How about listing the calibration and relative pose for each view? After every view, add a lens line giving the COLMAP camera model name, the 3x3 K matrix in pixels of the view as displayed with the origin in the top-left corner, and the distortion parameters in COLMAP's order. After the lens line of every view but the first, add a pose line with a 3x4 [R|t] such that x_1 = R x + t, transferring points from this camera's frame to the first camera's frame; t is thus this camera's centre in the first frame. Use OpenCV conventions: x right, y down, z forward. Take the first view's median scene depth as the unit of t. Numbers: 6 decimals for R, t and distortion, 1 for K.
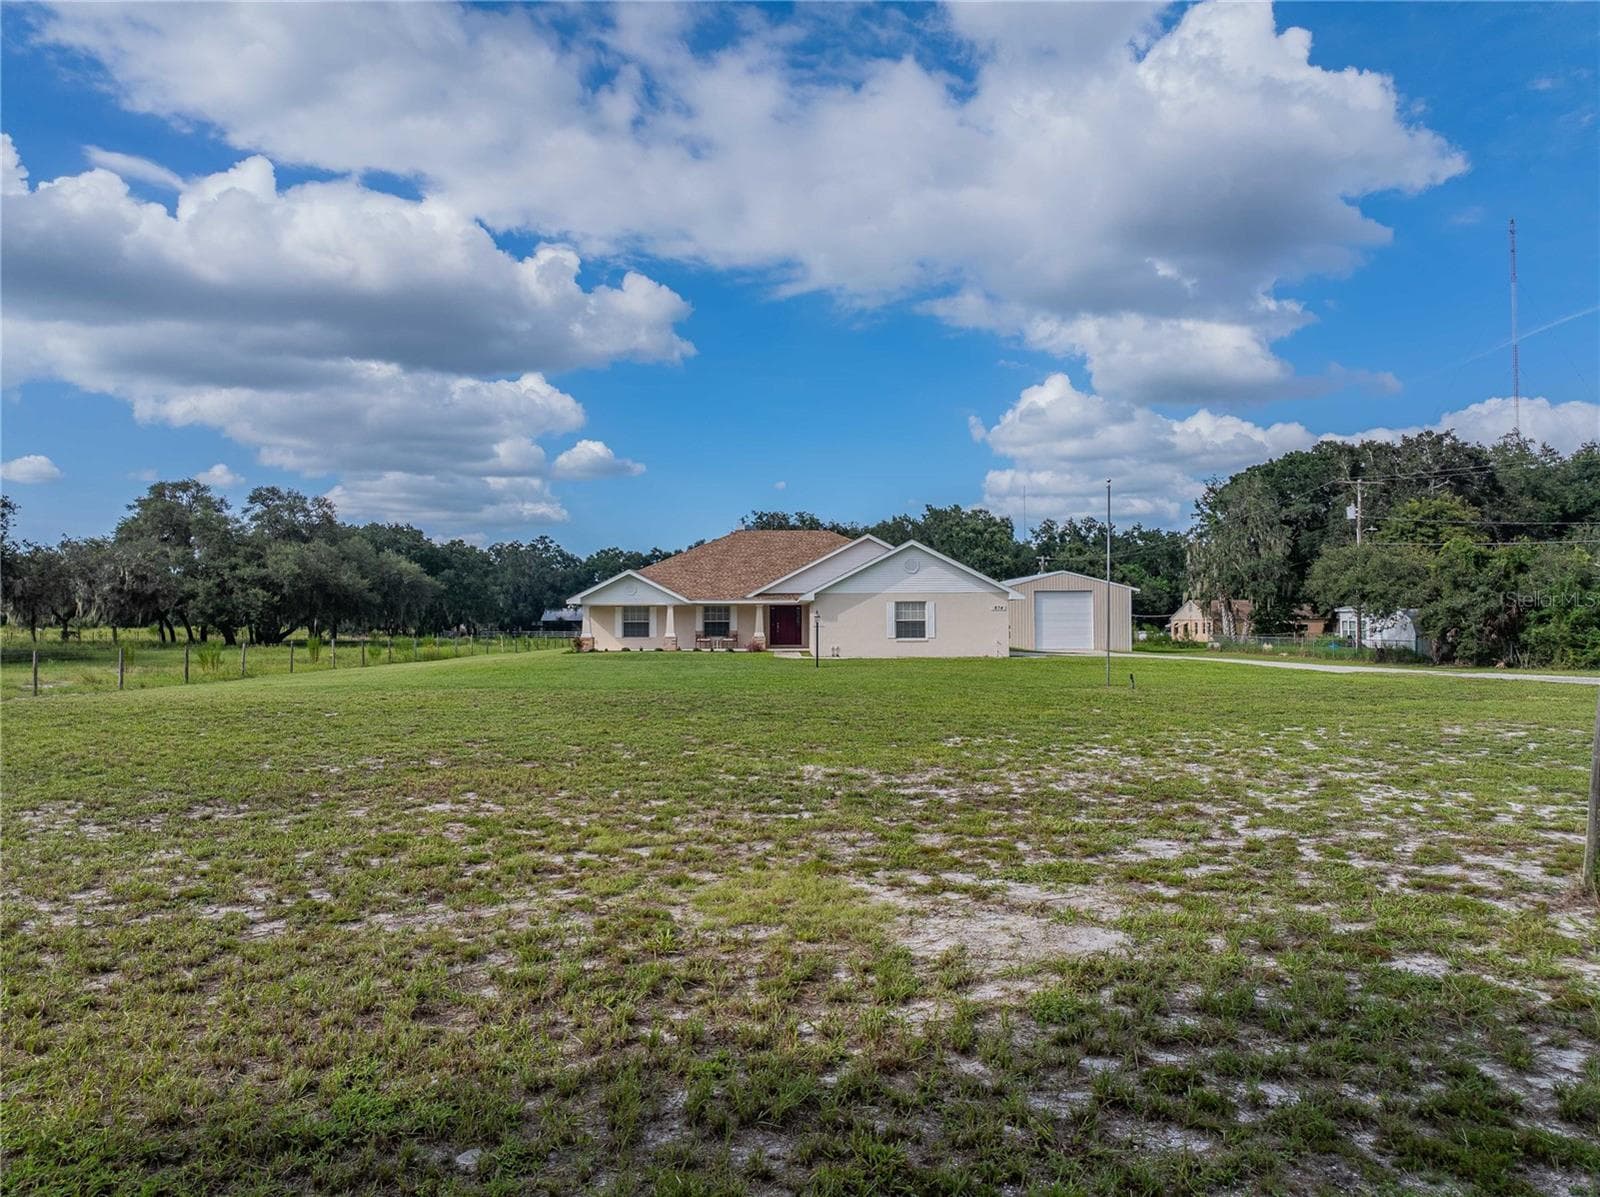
lens RADIAL K [[1137.0, 0, 808.6], [0, 1137.0, 593.2], [0, 0, 1]] dist [-0.010021, -0.061915]
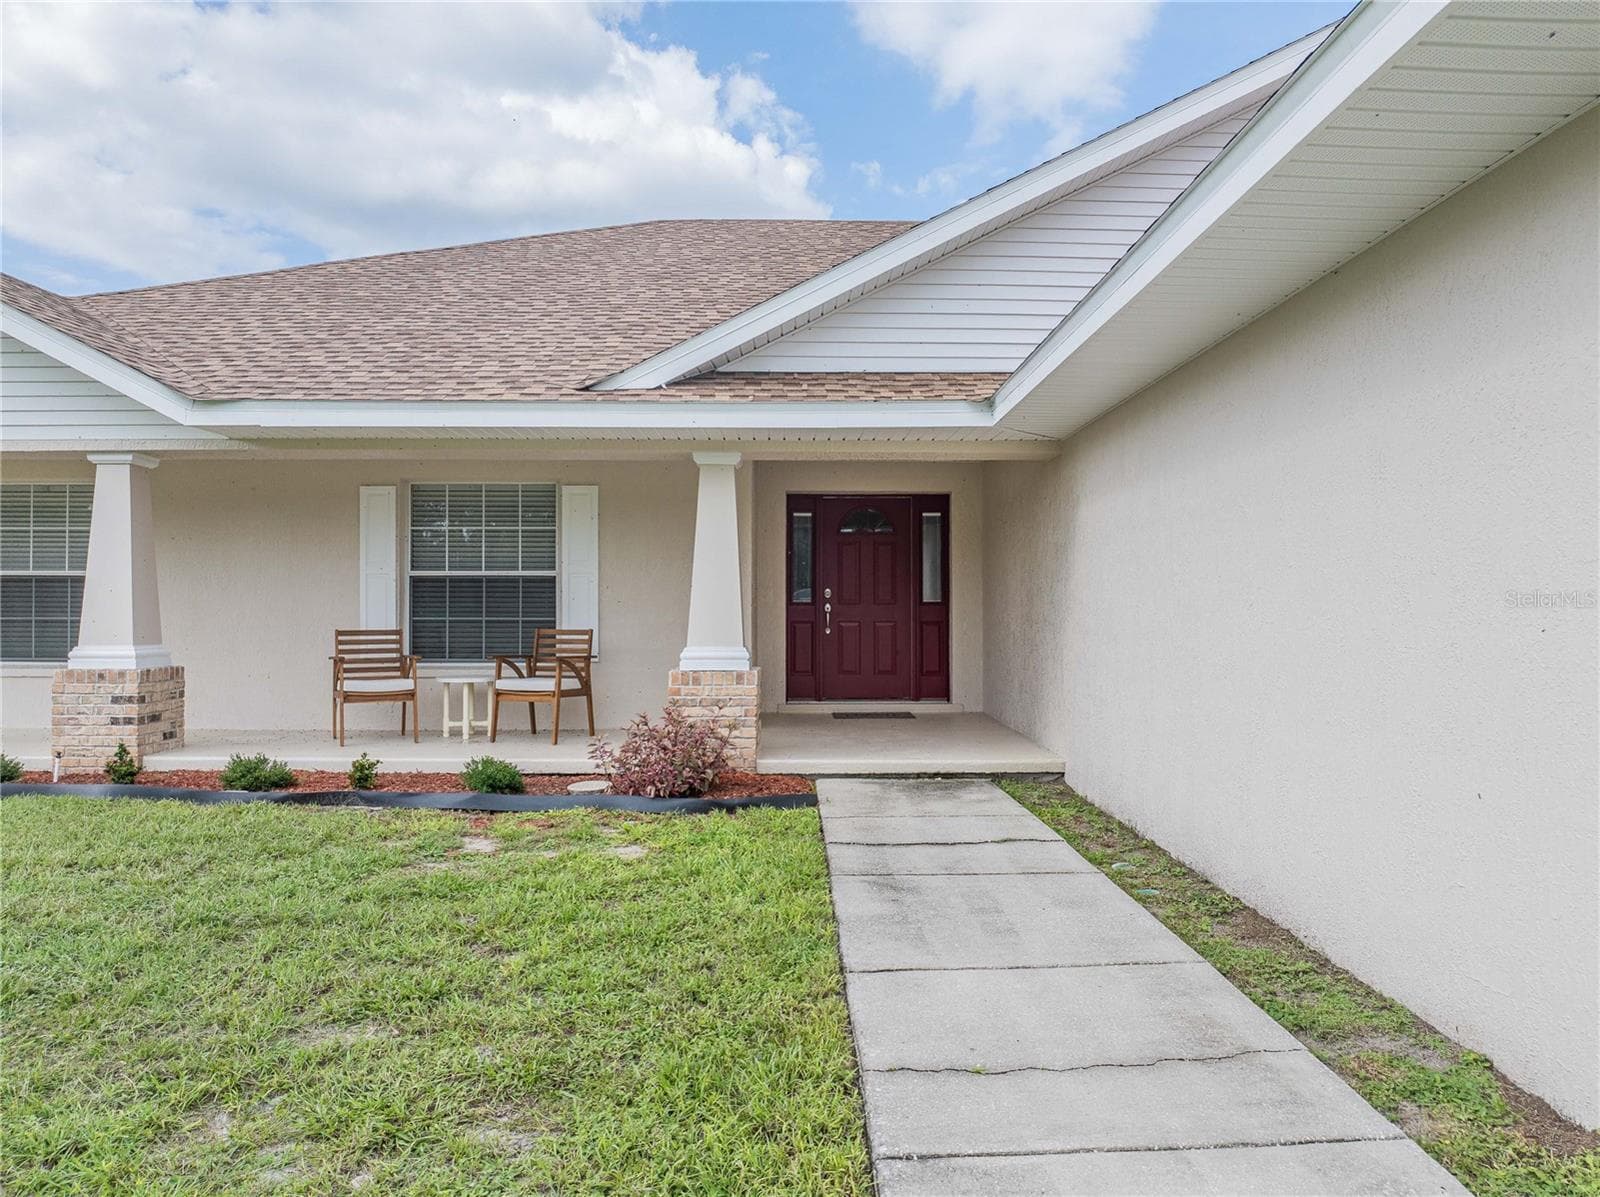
lens RADIAL K [[1137.0, 0, 808.6], [0, 1137.0, 593.2], [0, 0, 1]] dist [-0.010021, -0.061915]
pose [[0.999862, 0.003391, -0.016278, -0.028416], [-0.003169, 0.999902, 0.013625, 0.025890], [0.016323, -0.013571, 0.999775, 0.839122]]
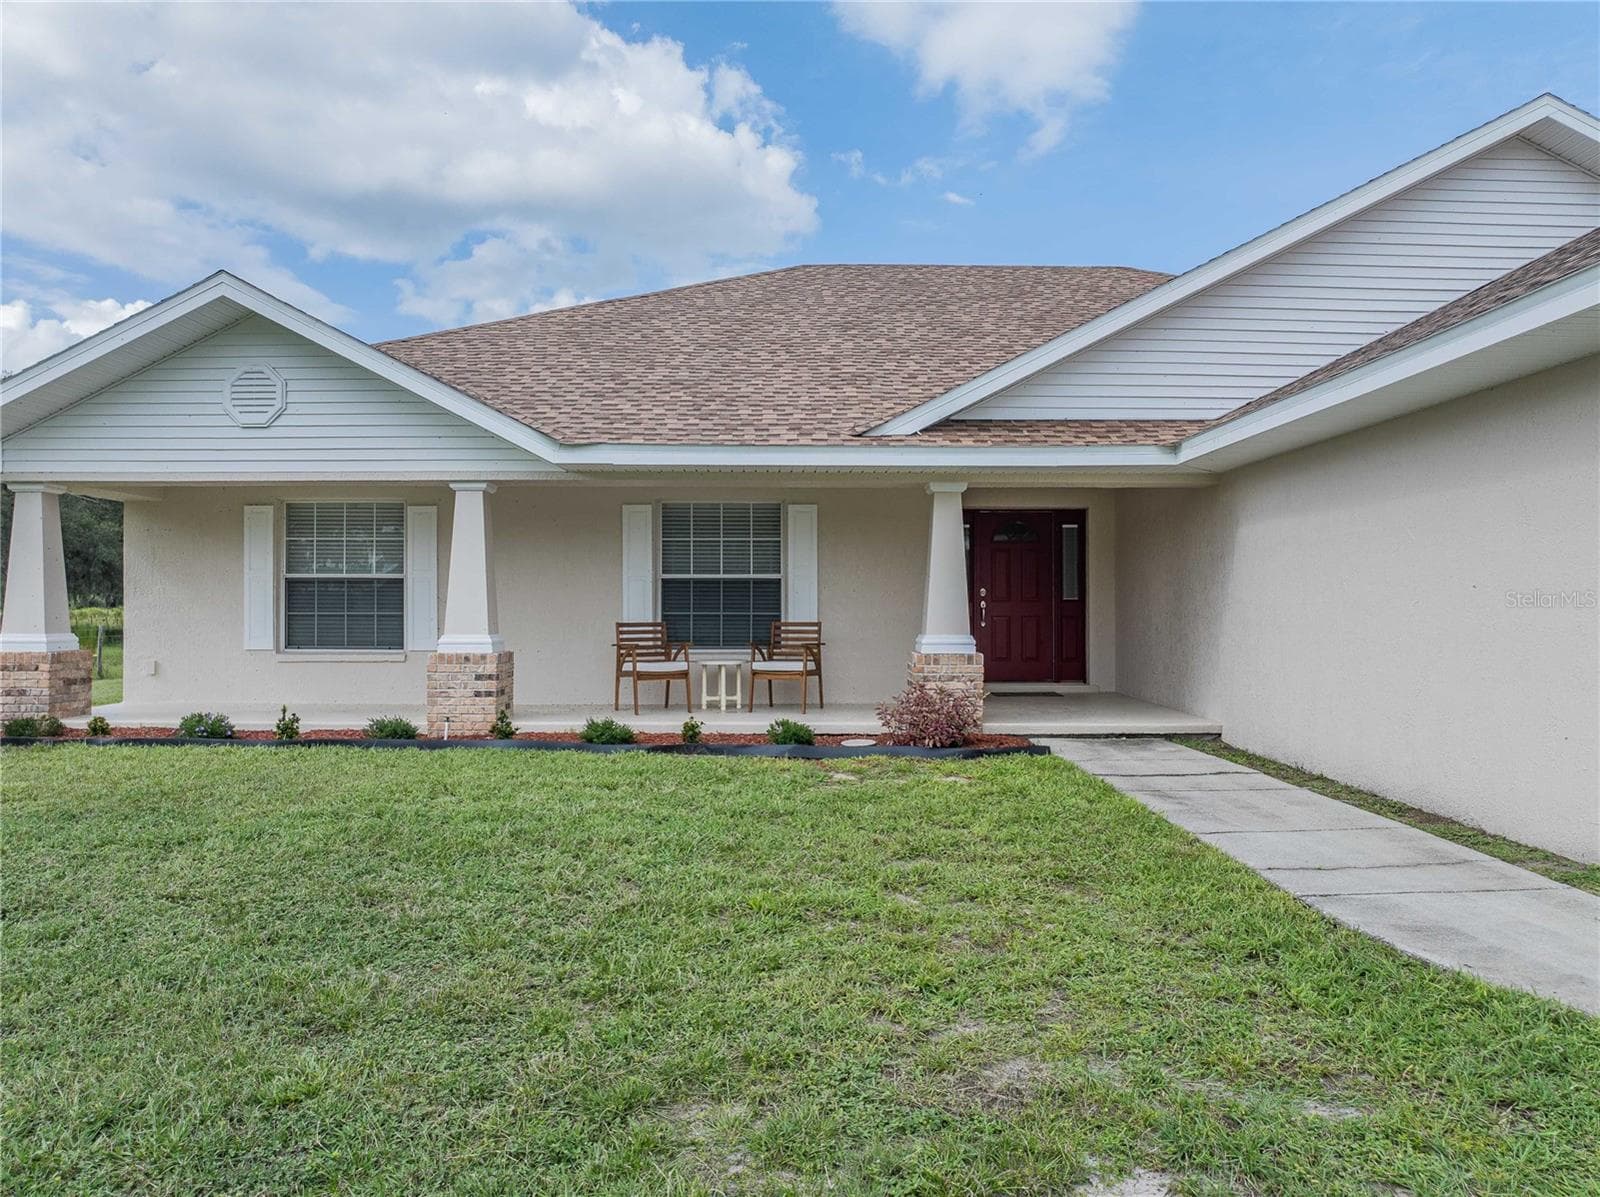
lens RADIAL K [[1137.0, 0, 808.6], [0, 1137.0, 593.2], [0, 0, 1]] dist [-0.010021, -0.061915]
pose [[0.999809, 0.003336, -0.019233, -0.061325], [-0.003015, 0.999856, 0.016690, 0.024921], [0.019286, -0.016629, 0.999676, 0.799142]]
